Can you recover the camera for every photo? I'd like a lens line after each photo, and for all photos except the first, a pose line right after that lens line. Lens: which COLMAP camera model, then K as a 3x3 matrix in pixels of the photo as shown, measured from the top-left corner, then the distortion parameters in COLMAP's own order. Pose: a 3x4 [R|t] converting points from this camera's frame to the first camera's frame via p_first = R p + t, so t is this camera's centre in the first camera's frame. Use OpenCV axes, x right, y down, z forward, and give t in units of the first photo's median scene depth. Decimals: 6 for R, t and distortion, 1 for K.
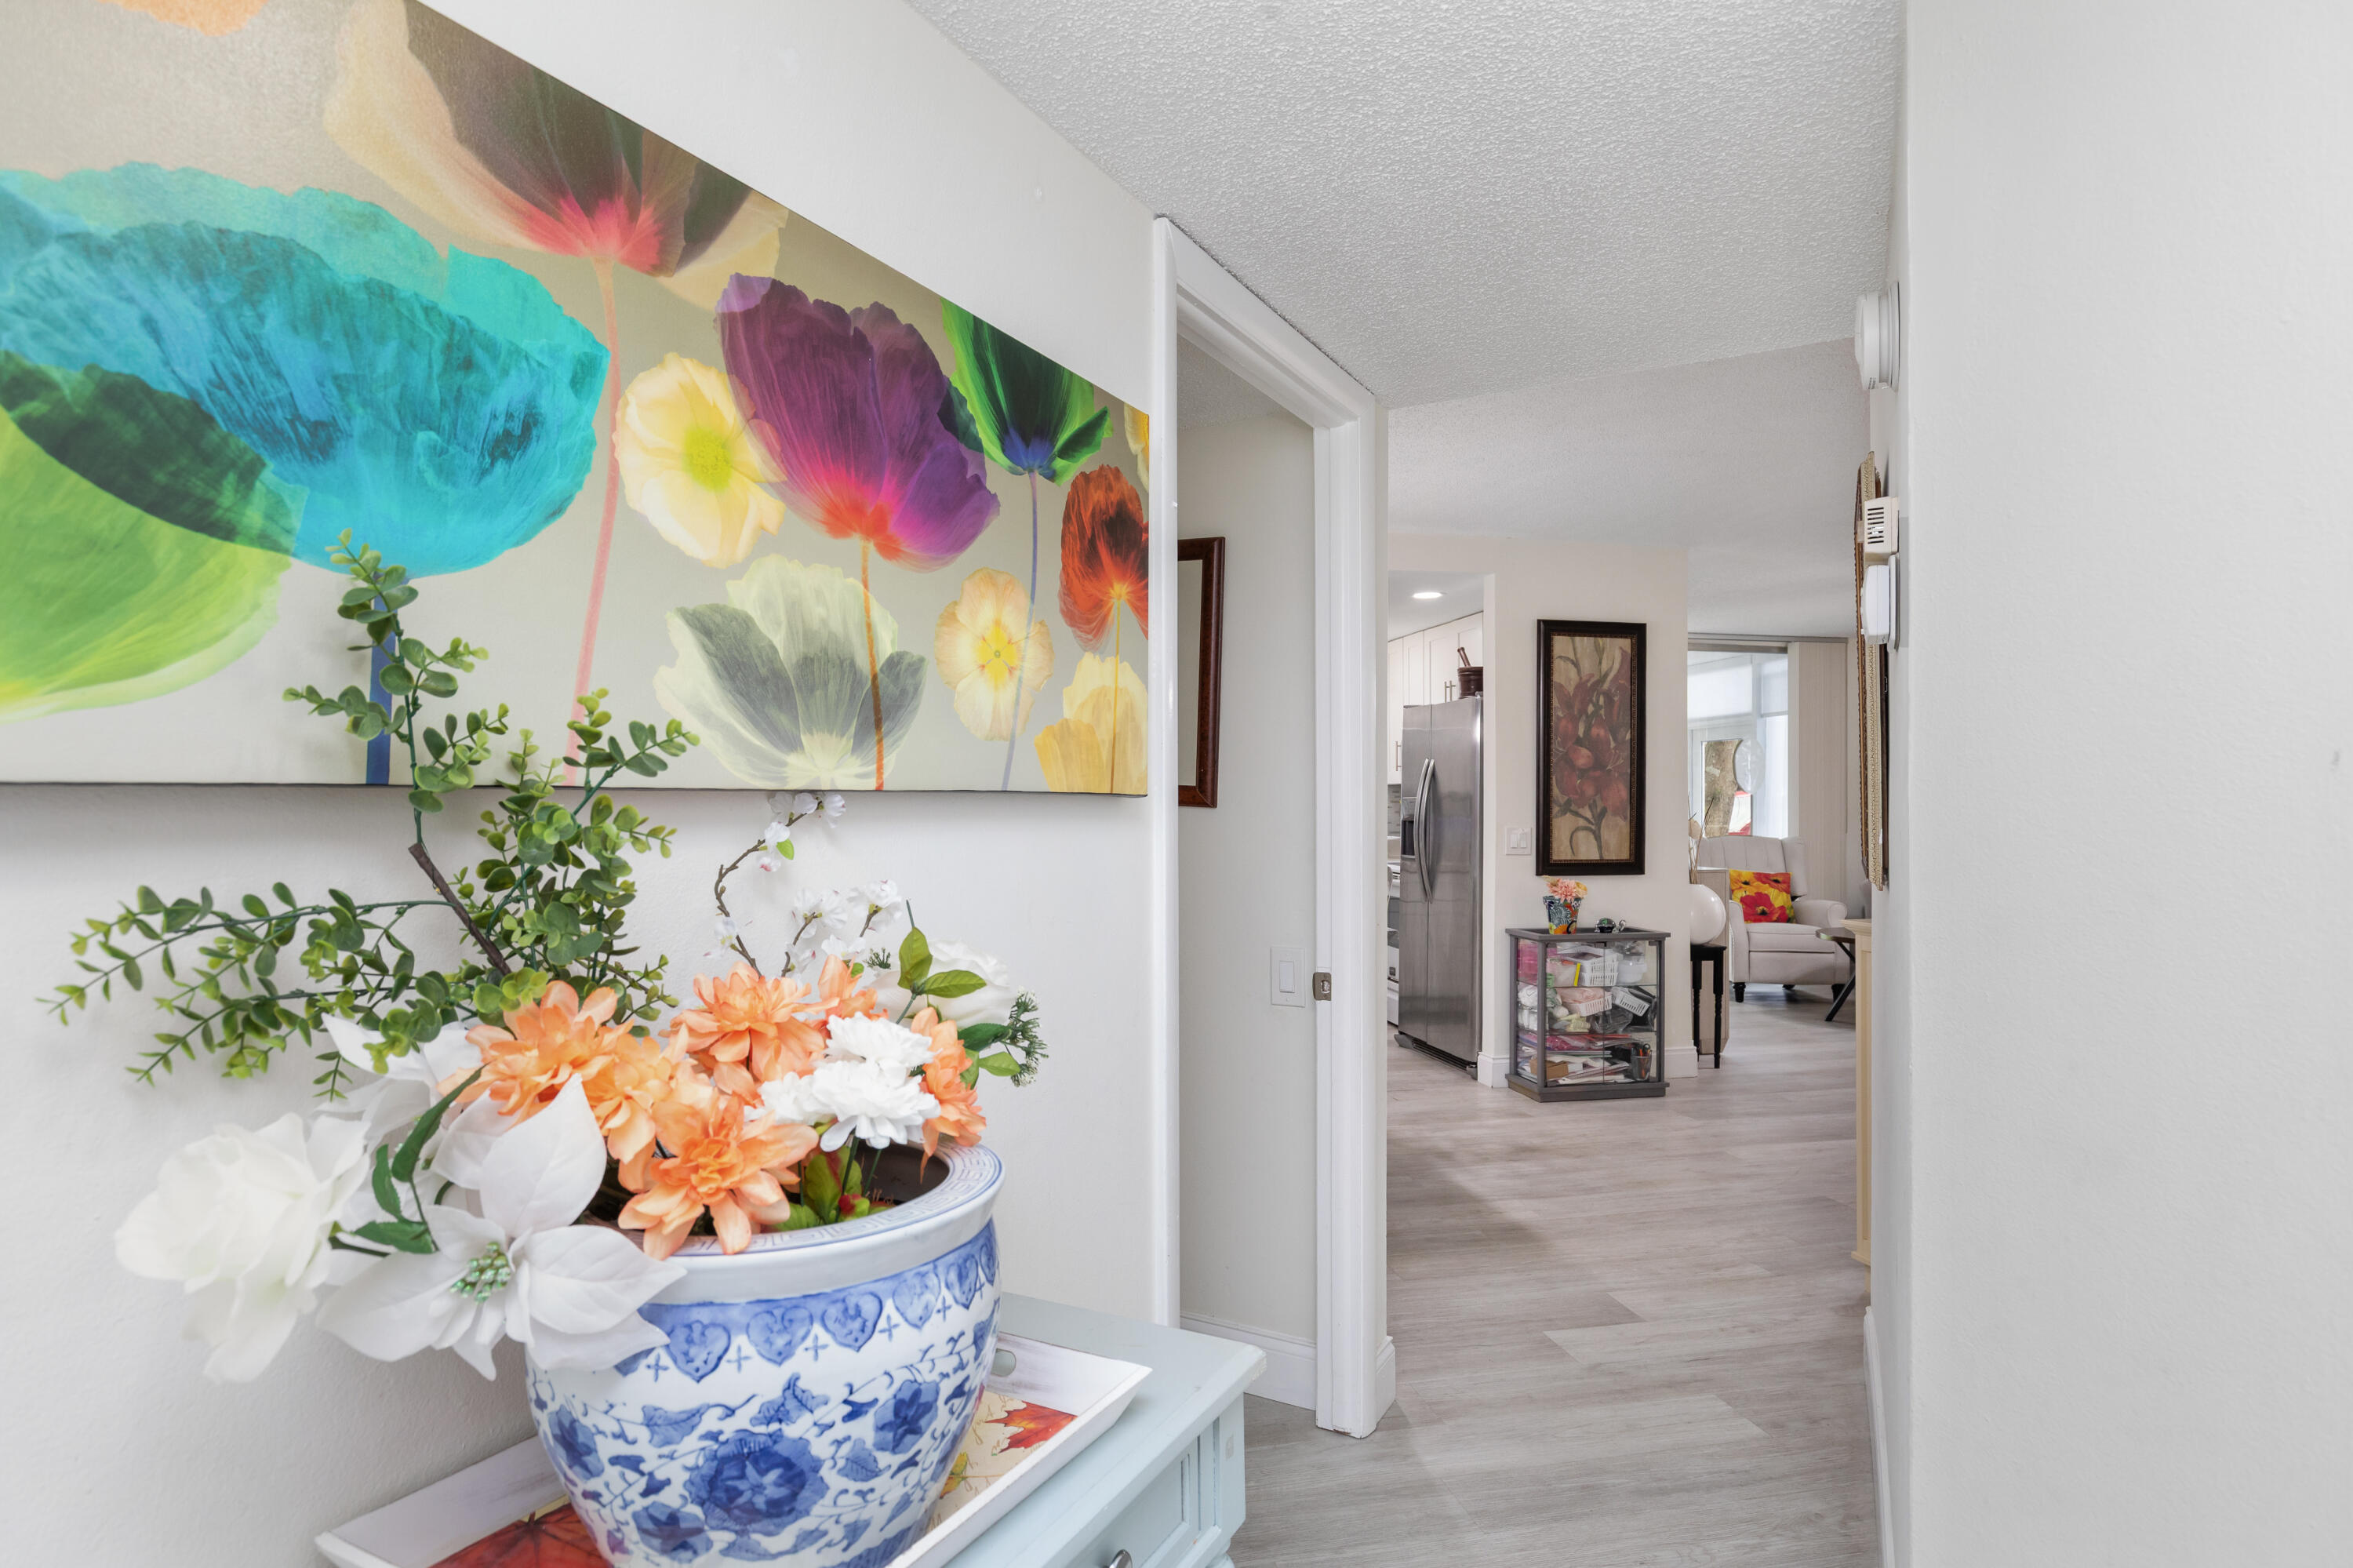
lens RADIAL K [[1236.6, 0, 1174.1], [0, 1236.6, 797.6], [0, 0, 1]] dist [0.004576, 0.000657]
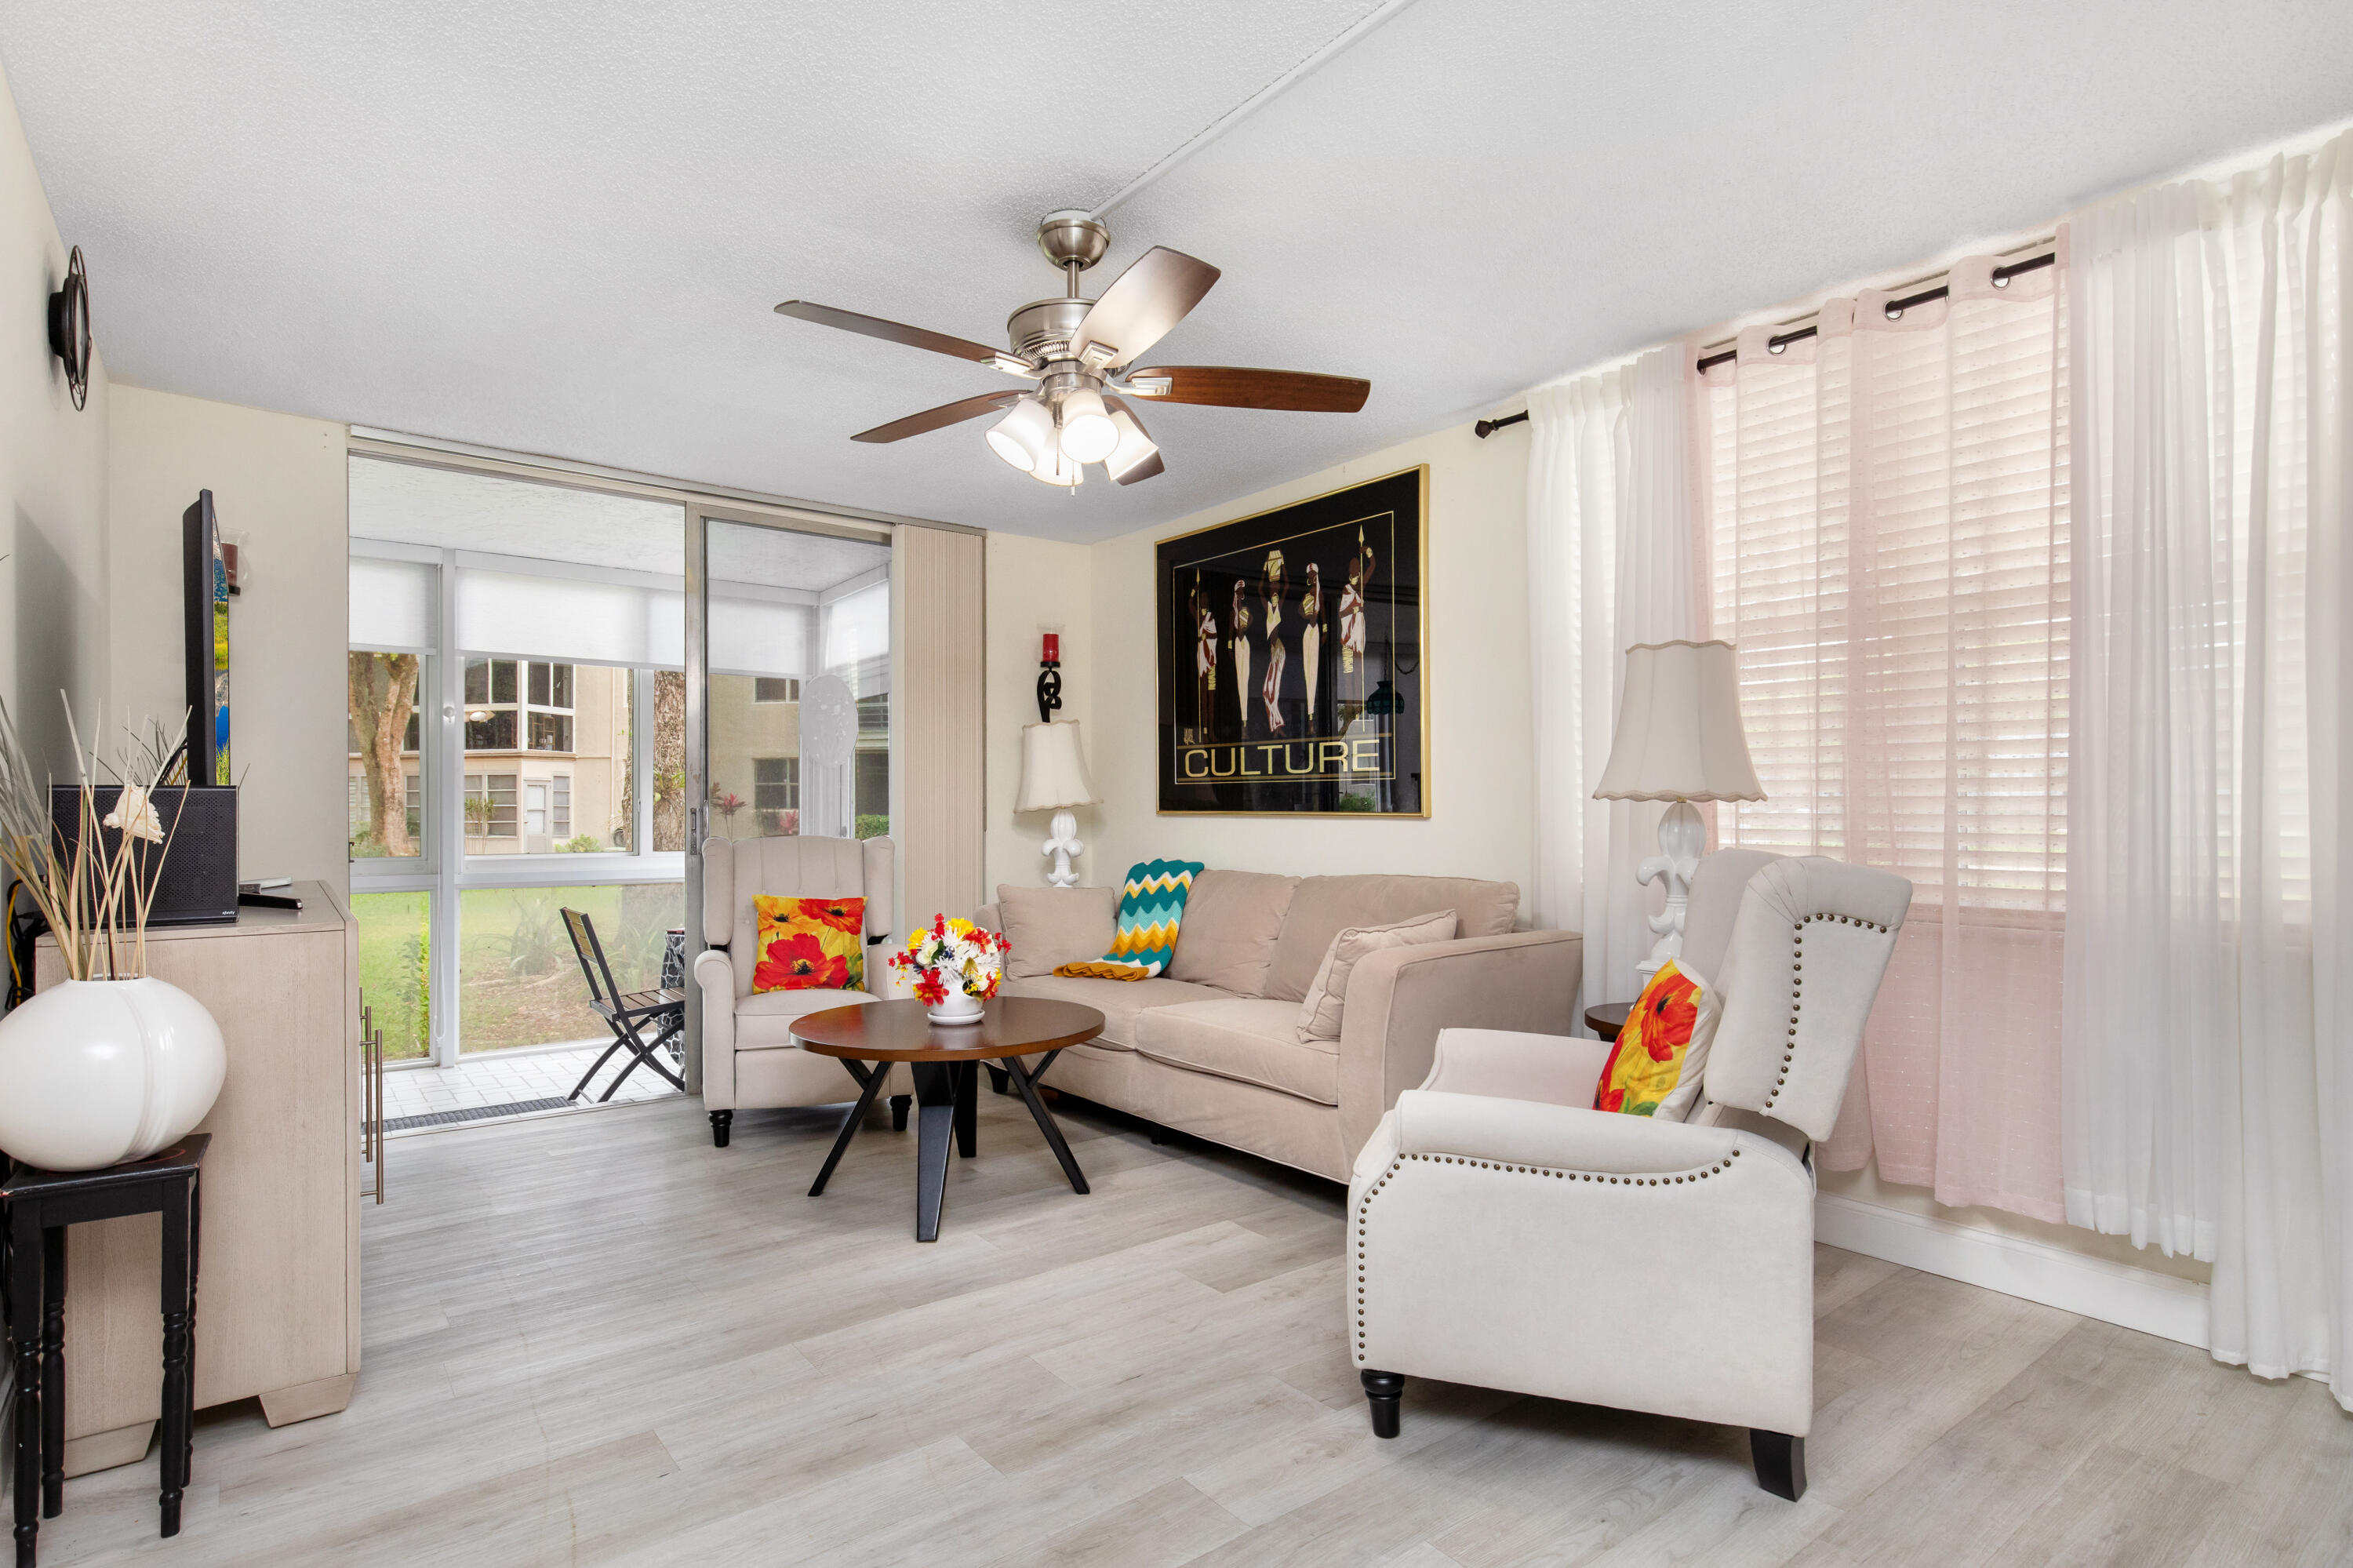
lens RADIAL K [[1182.0, 0, 1156.4], [0, 1182.0, 803.0], [0, 0, 1]] dist [-0.001249, 0.000939]
pose [[0.907841, 0.000151, 0.419314, 0.579456], [0.001423, 0.999993, -0.003443, 0.026427], [-0.419311, 0.003722, 0.907835, 0.641518]]
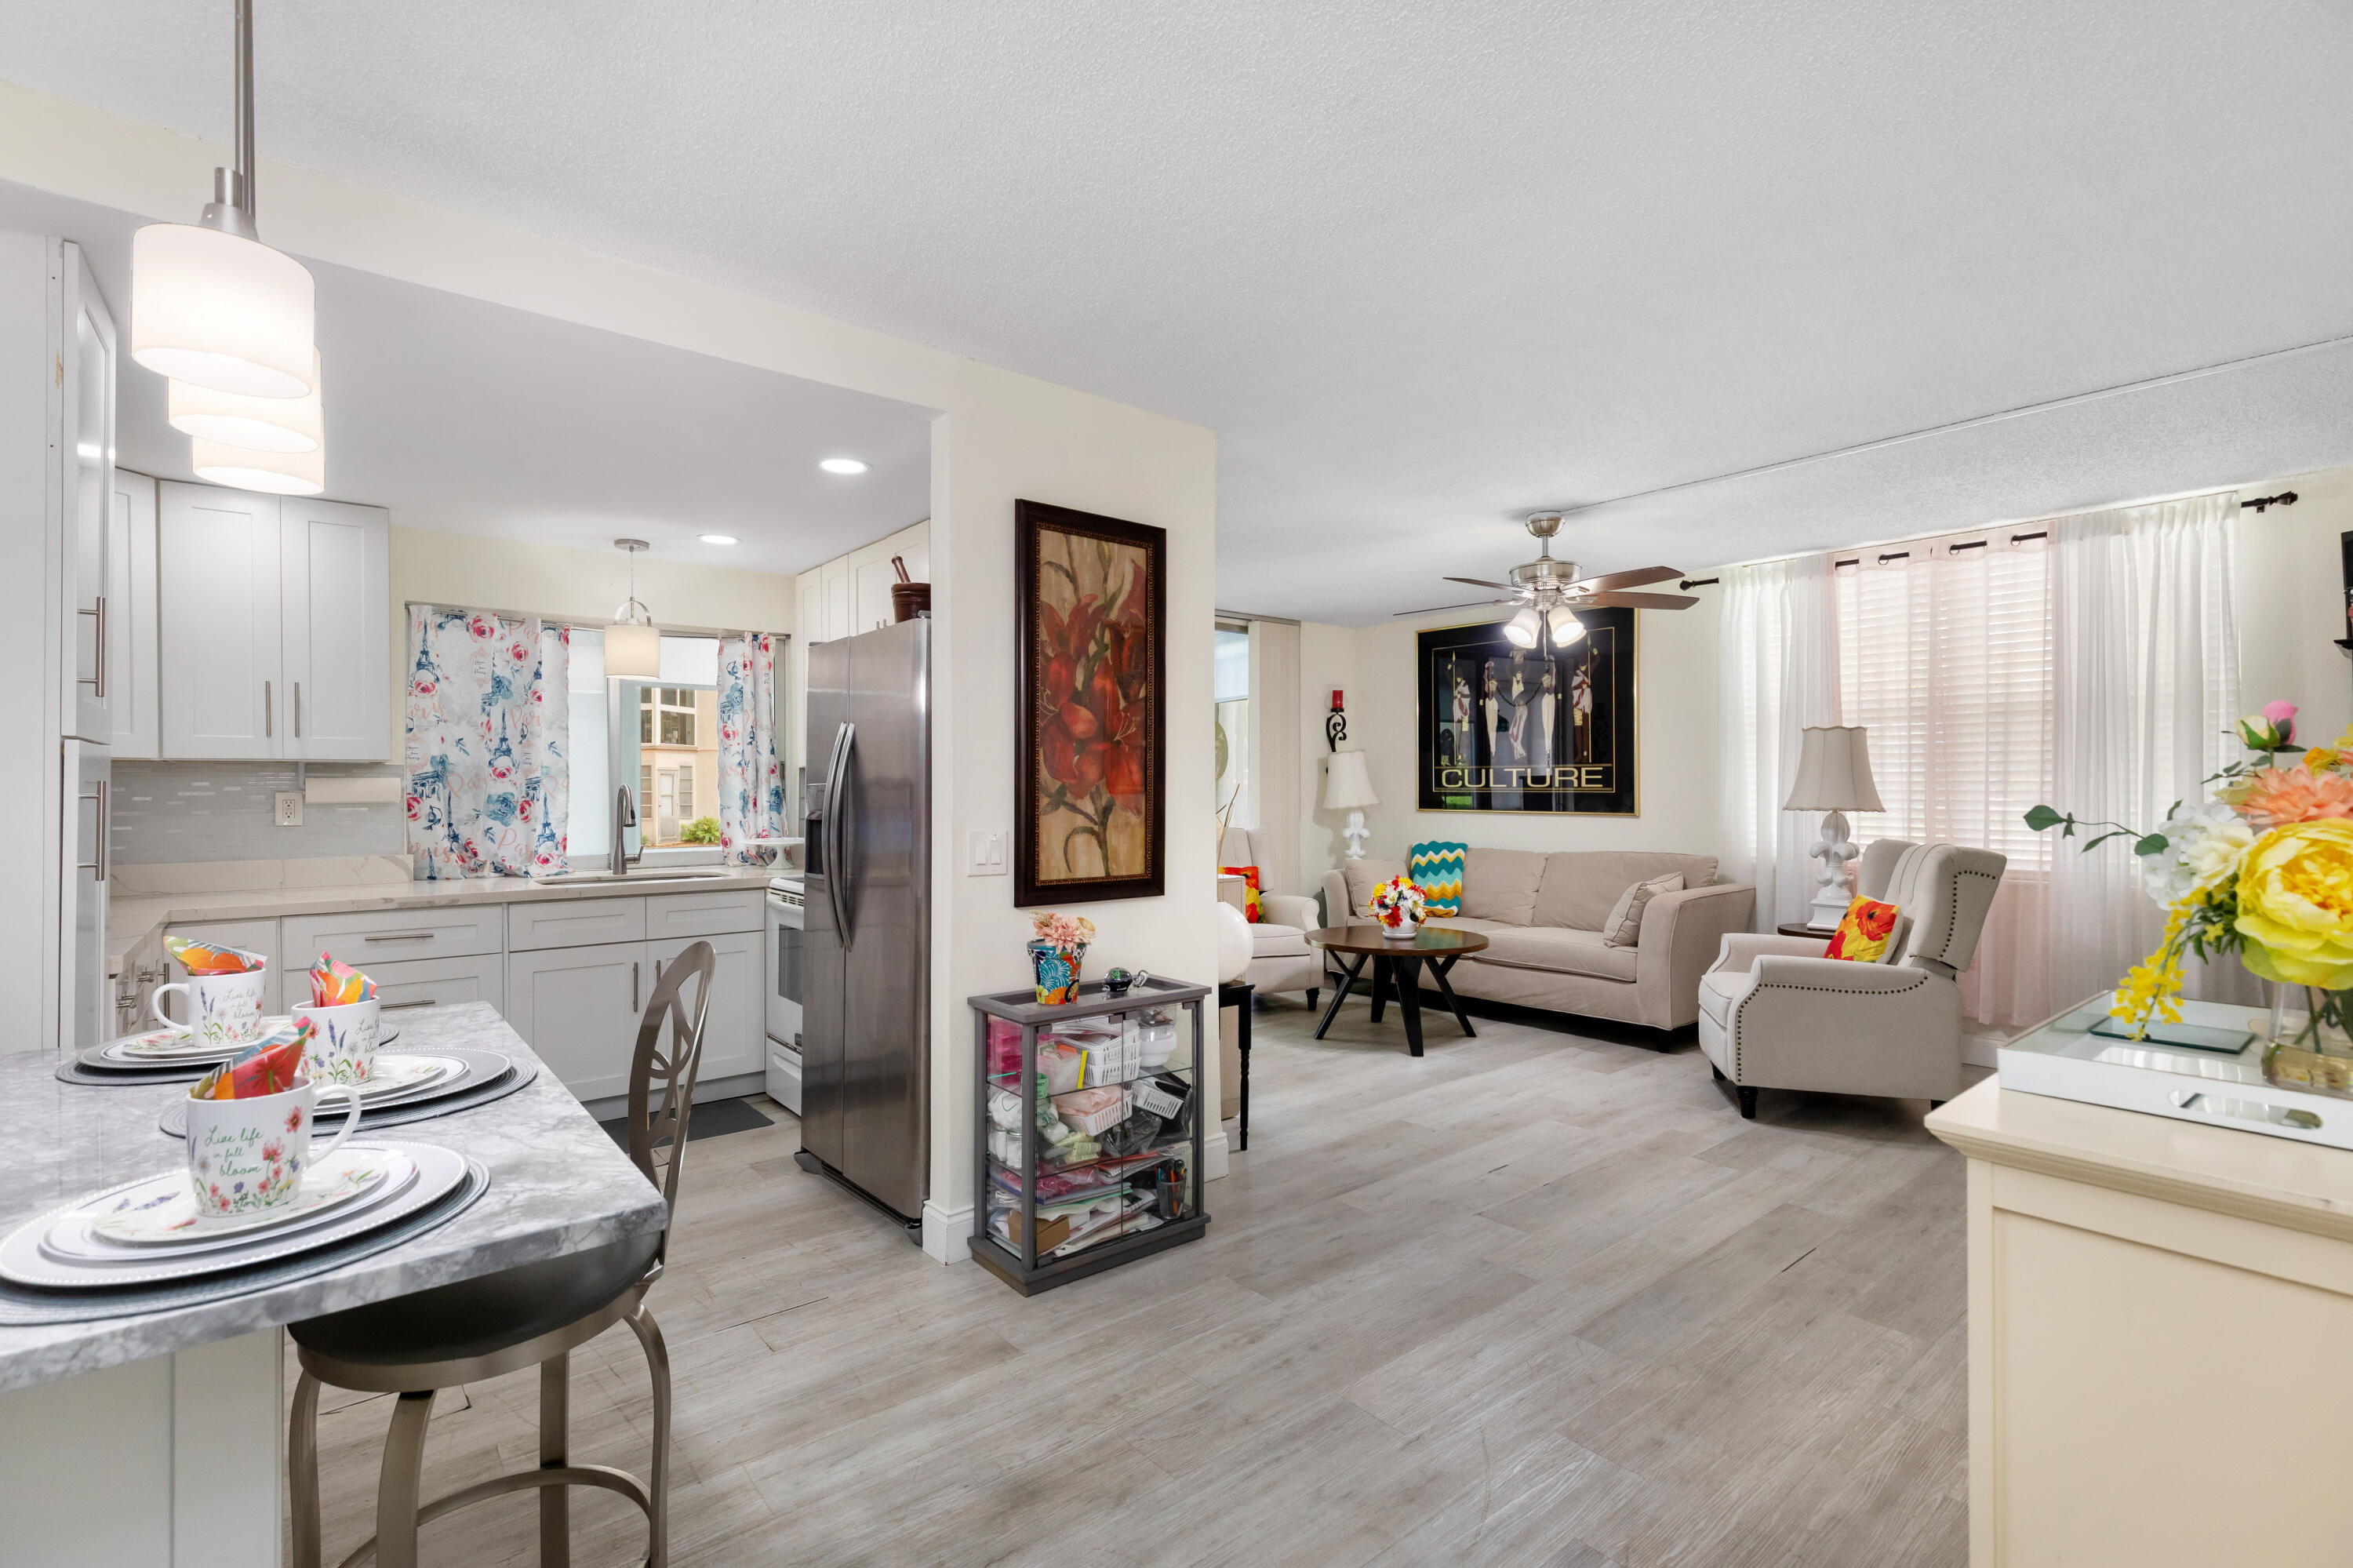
lens RADIAL K [[1062.4, 0, 1157.2], [0, 1062.4, 782.7], [0, 0, 1]] dist [0.007589, -0.001116]
pose [[0.896703, -0.000519, 0.442632, 0.118311], [0.002746, 0.999987, -0.004390, 0.002386], [-0.442624, 0.005152, 0.896693, 0.481877]]
